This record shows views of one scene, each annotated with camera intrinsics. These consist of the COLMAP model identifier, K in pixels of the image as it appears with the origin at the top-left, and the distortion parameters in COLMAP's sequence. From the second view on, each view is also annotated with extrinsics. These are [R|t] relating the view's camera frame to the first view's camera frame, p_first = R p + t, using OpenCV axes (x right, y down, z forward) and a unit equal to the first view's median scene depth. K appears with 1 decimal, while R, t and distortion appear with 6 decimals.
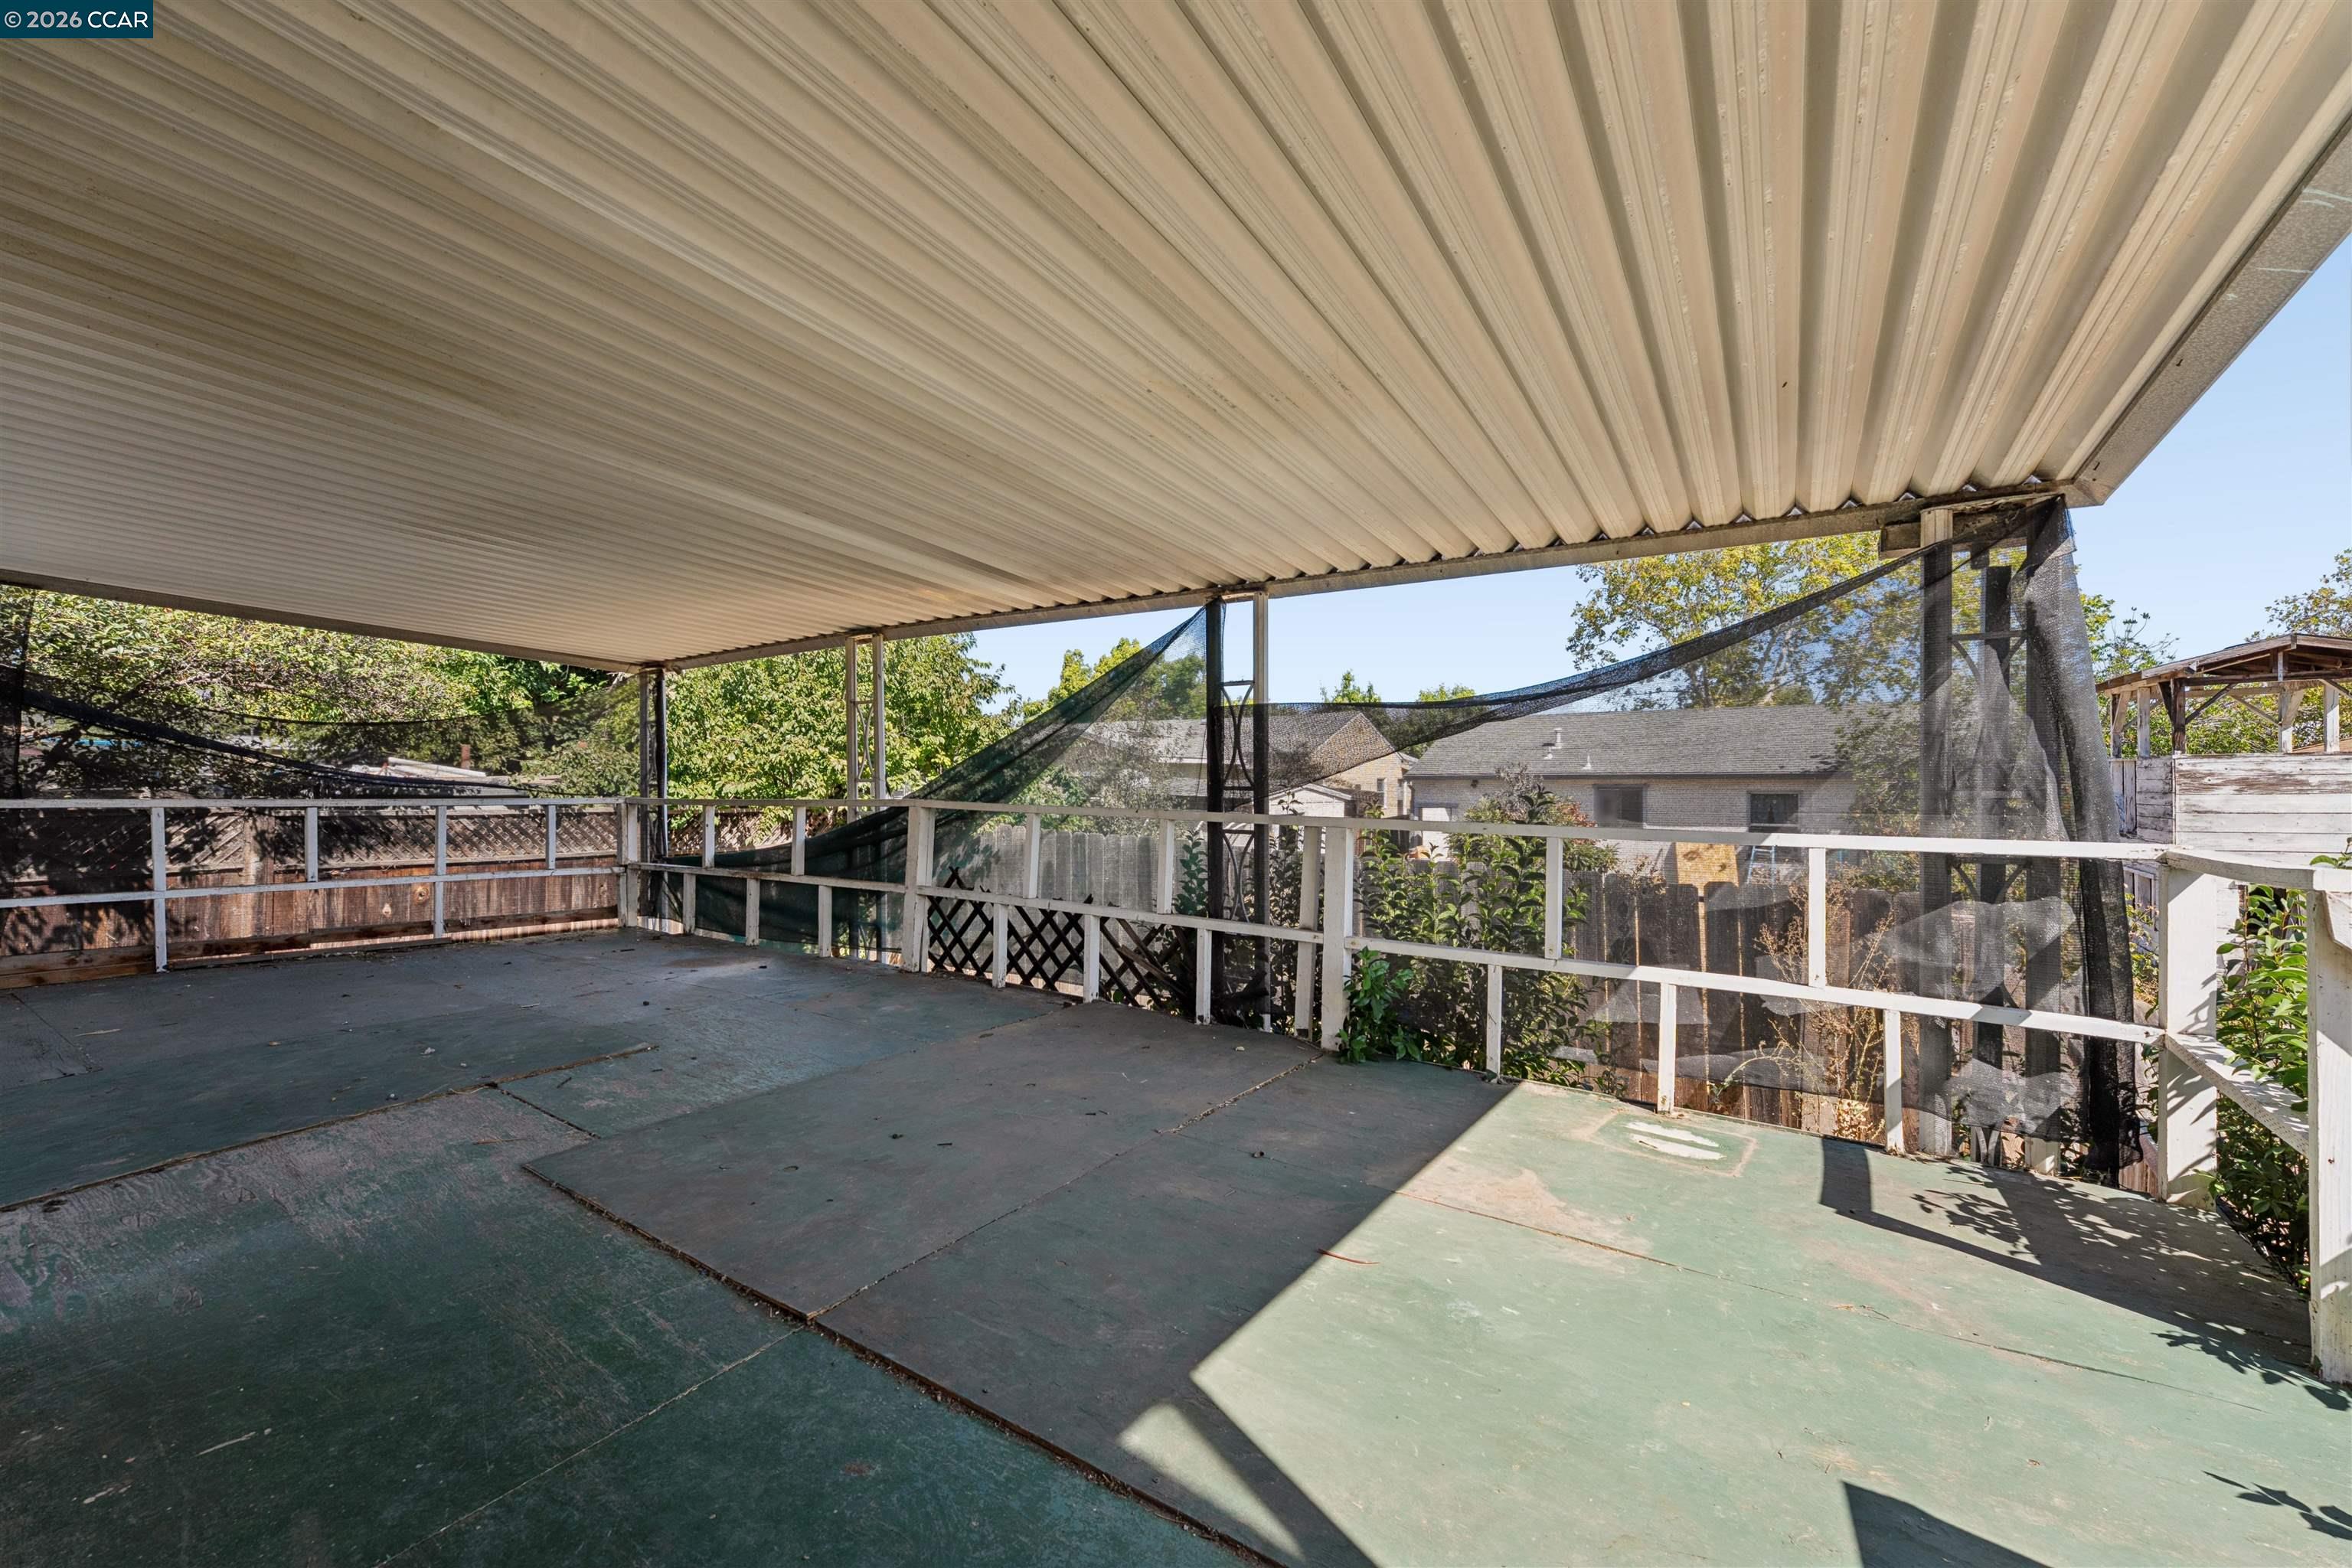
lens RADIAL K [[948.0, 0, 1177.1], [0, 948.0, 788.7], [0, 0, 1]] dist [-0.001784, -0.000061]
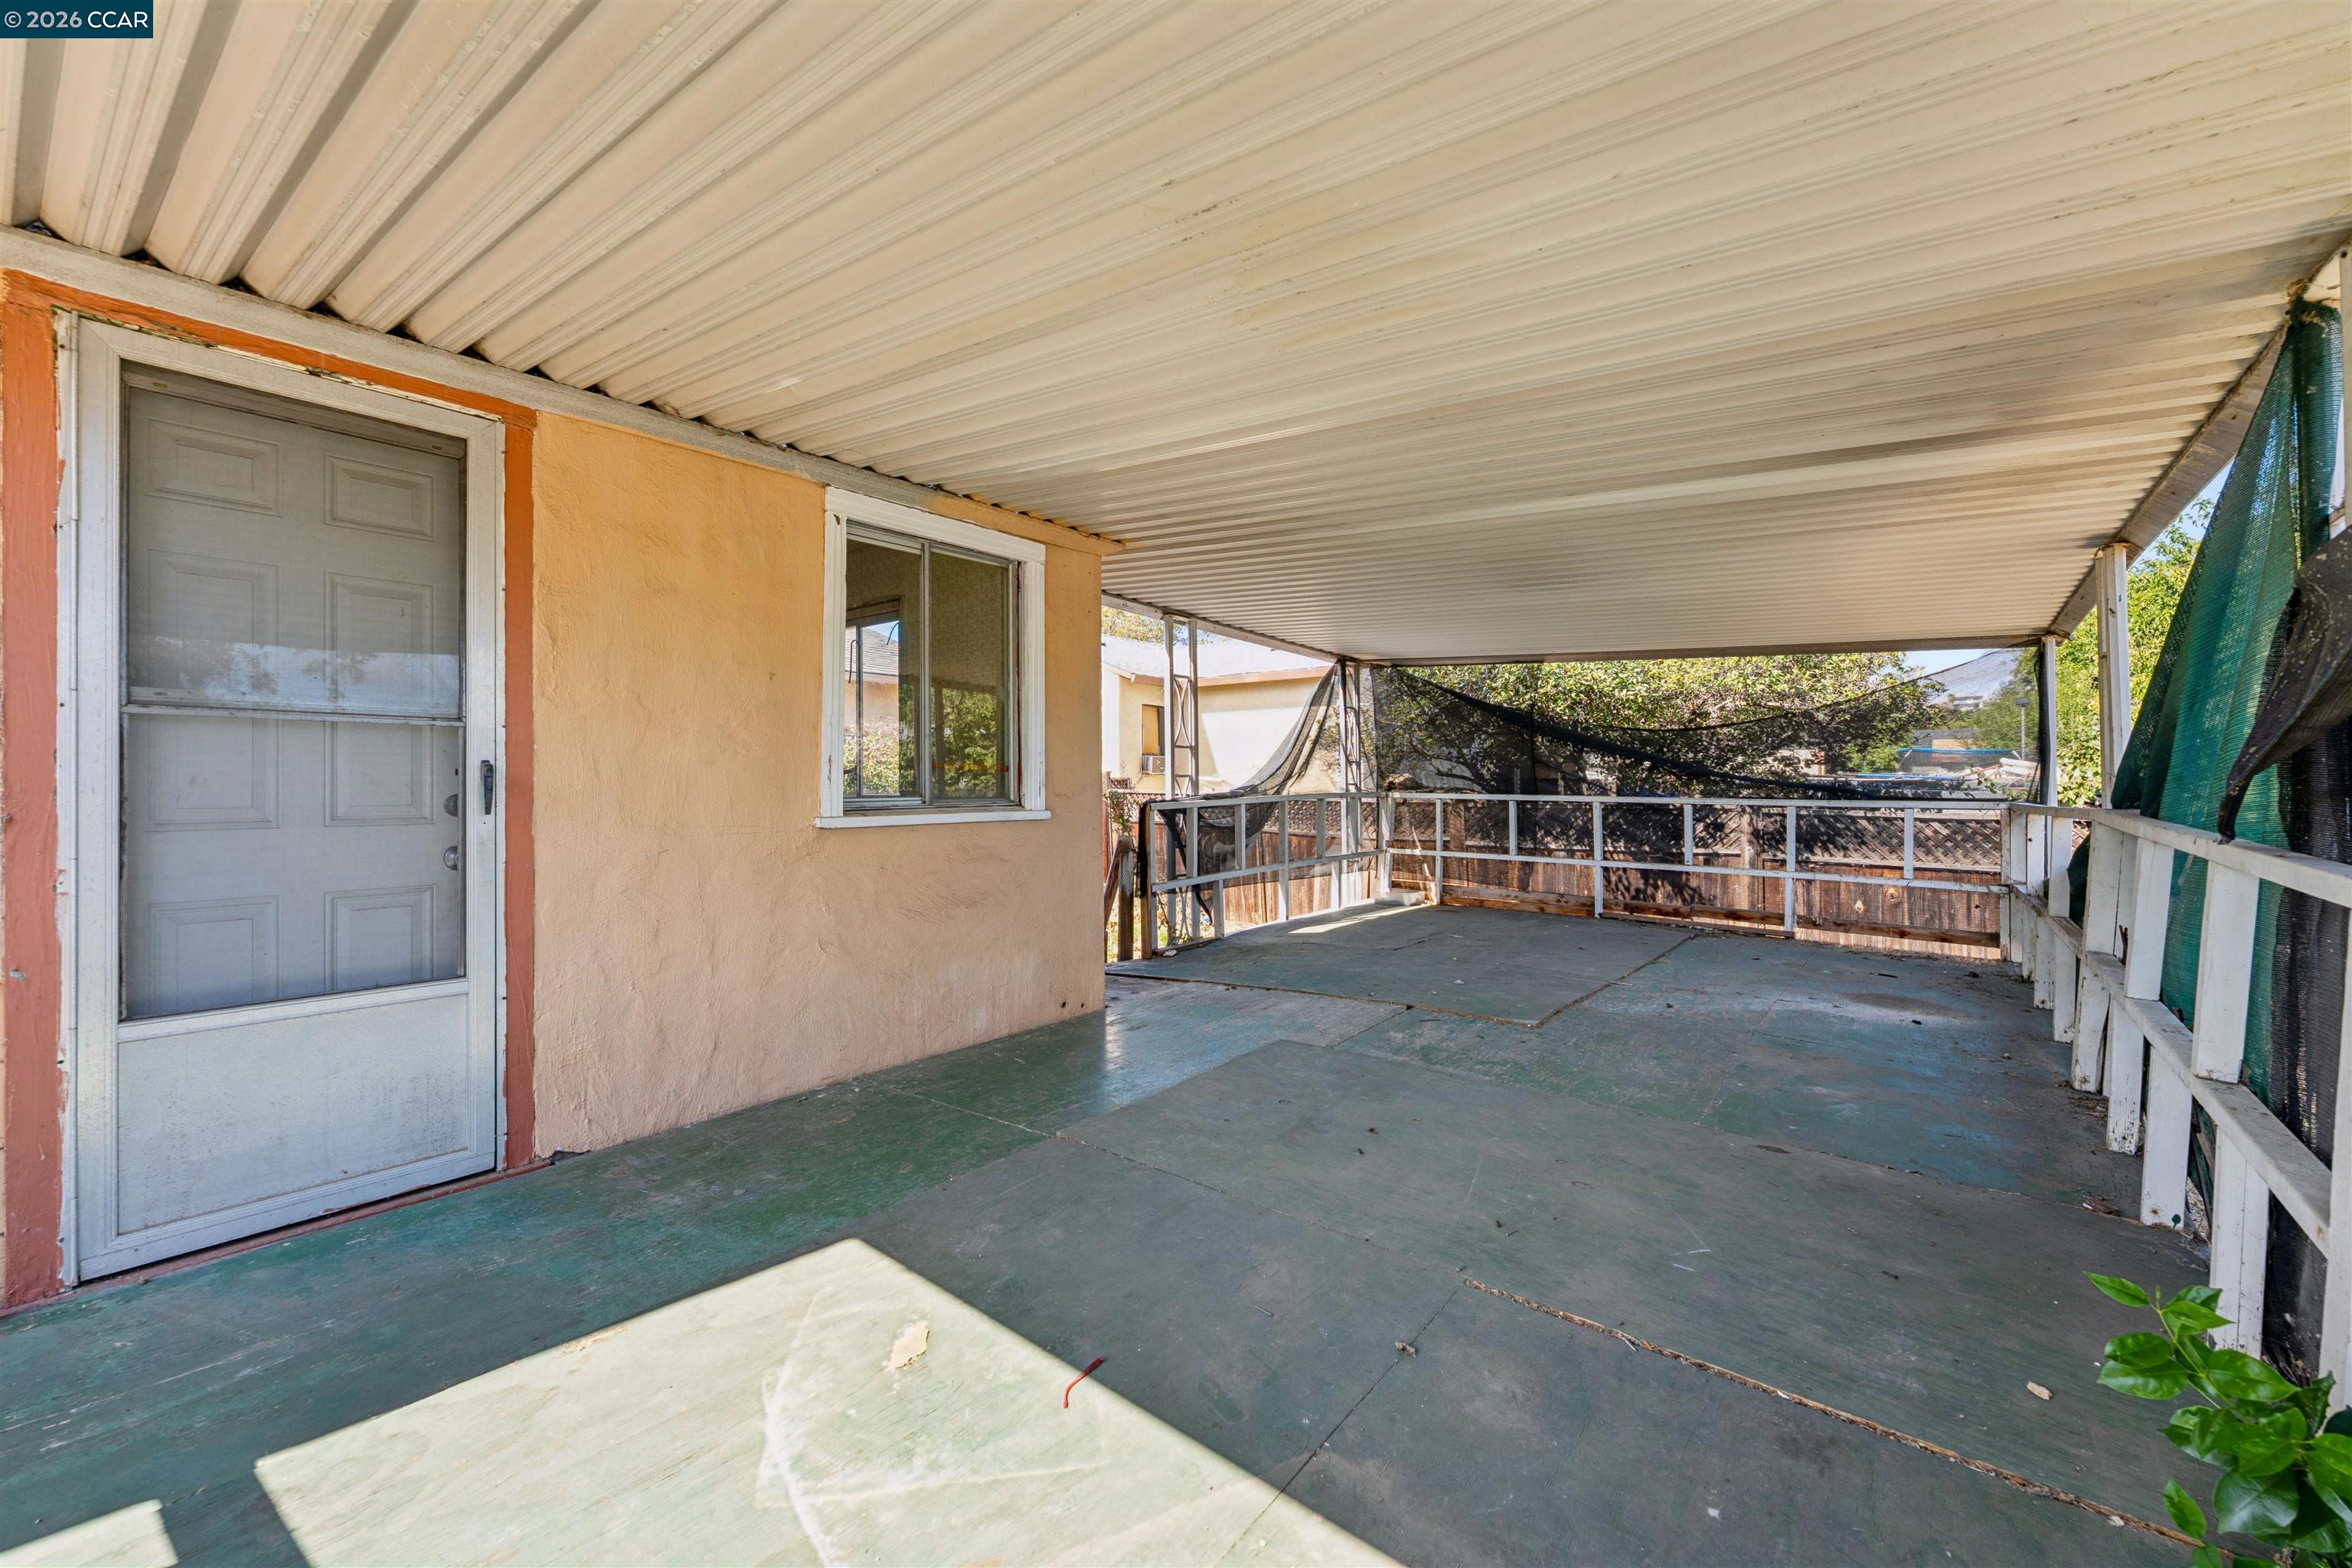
lens RADIAL K [[948.0, 0, 1168.6], [0, 948.0, 783.6], [0, 0, 1]] dist [-0.001784, -0.000061]
pose [[-0.107591, -0.006185, -0.994176, 0.336711], [-0.003232, 0.999978, -0.005871, 0.000658], [0.994190, 0.002582, -0.107609, 0.406158]]
